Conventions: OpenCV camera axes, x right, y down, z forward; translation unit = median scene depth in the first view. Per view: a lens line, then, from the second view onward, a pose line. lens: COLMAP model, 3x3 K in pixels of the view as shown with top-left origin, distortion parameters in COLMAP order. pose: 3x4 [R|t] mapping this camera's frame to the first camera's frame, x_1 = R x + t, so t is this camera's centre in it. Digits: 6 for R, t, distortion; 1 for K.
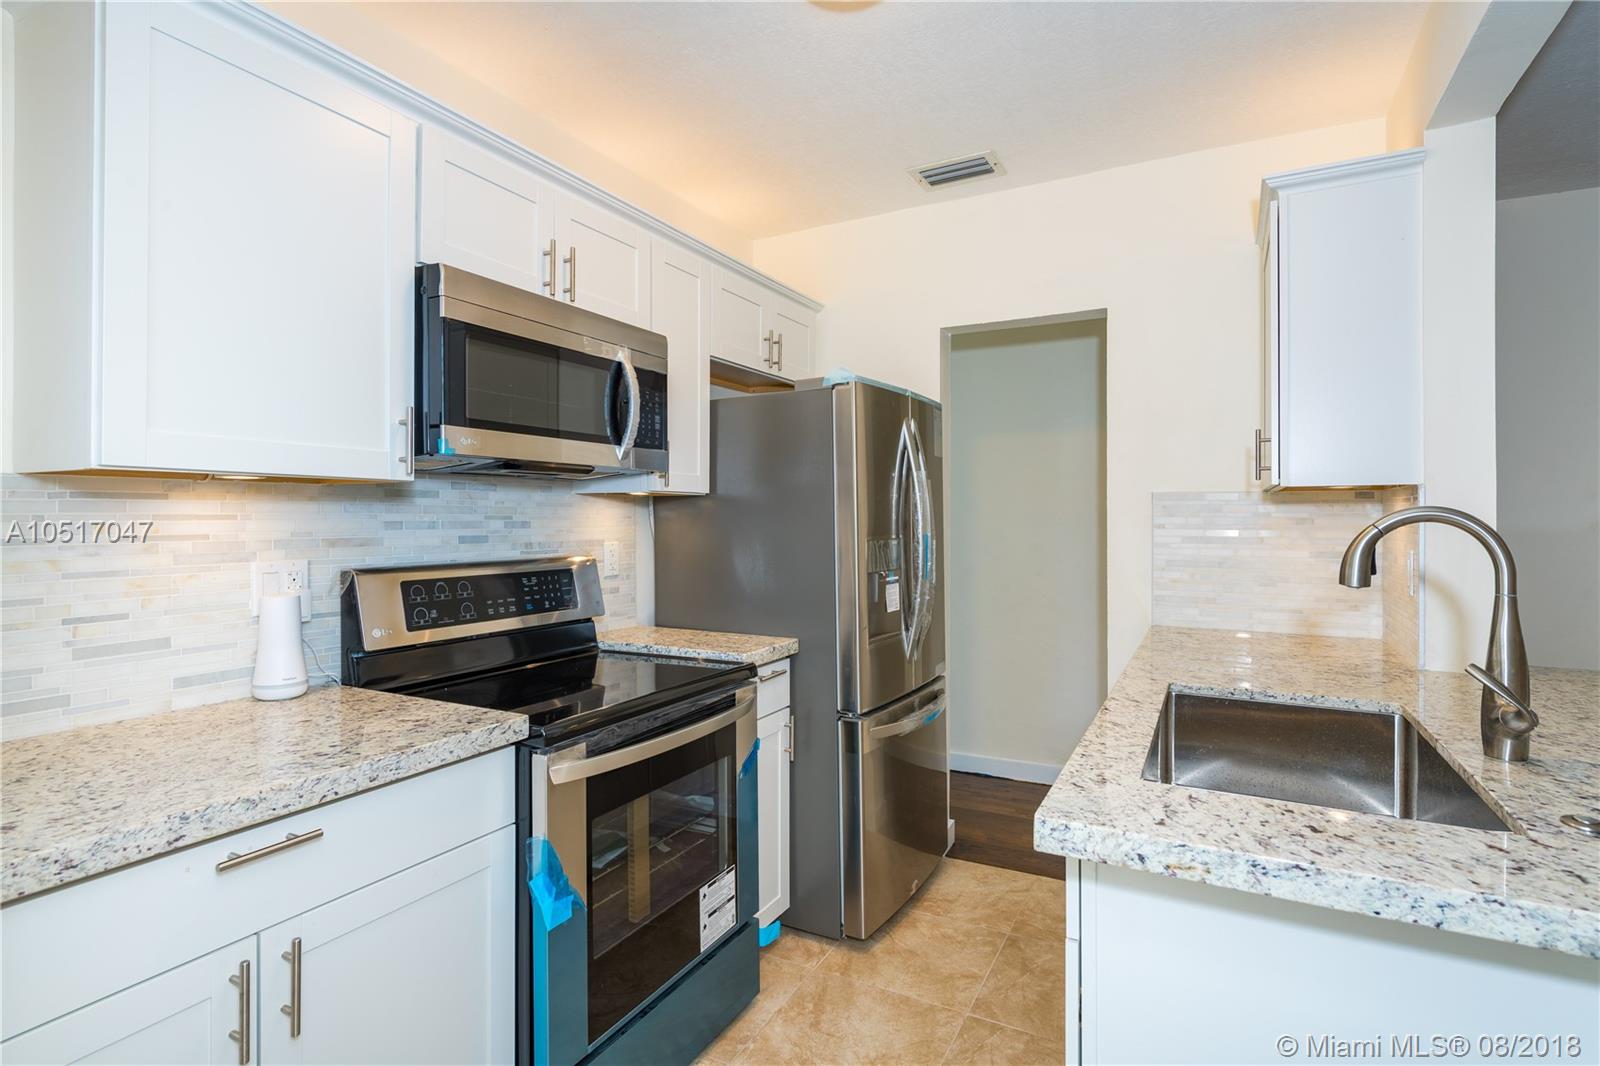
lens RADIAL K [[792.8, 0, 802.3], [0, 792.8, 525.6], [0, 0, 1]] dist [-0.015291, 0.000227]
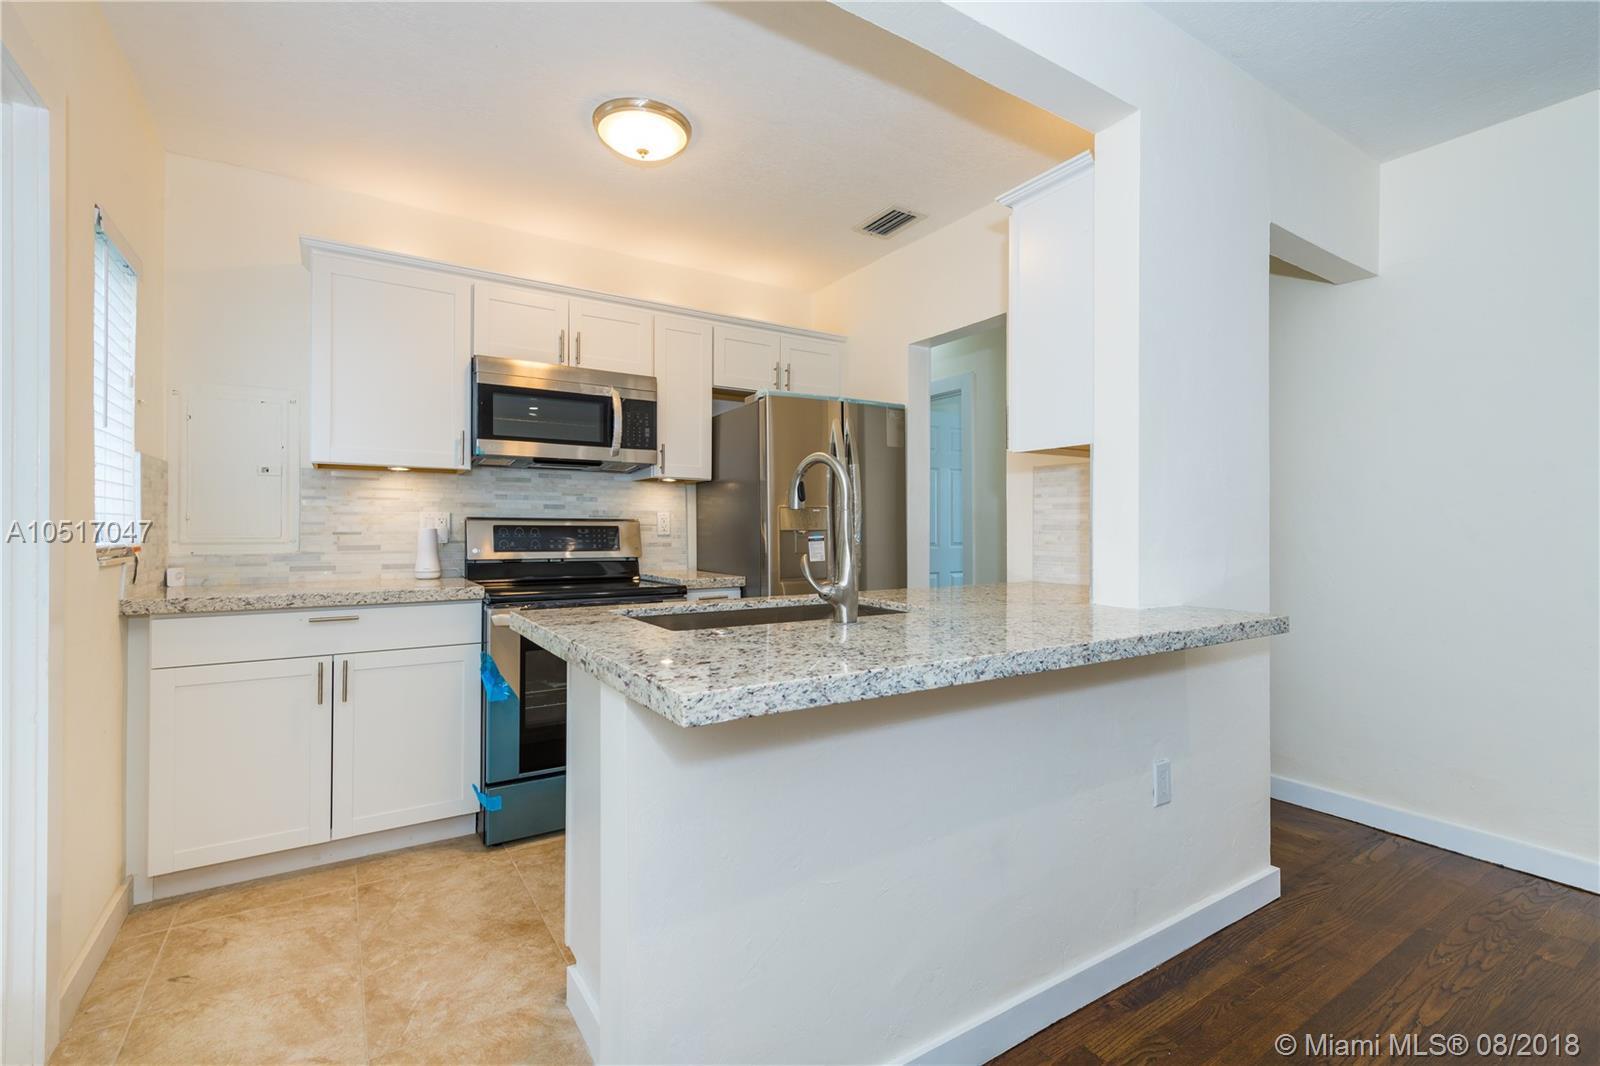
lens RADIAL K [[708.0, 0, 796.6], [0, 708.0, 530.5], [0, 0, 1]] dist [-0.001272, -0.000413]
pose [[0.871321, 0.003965, -0.490698, 0.842352], [-0.008299, 0.999943, -0.006656, 0.079323], [0.490644, 0.009872, 0.871304, -0.092613]]
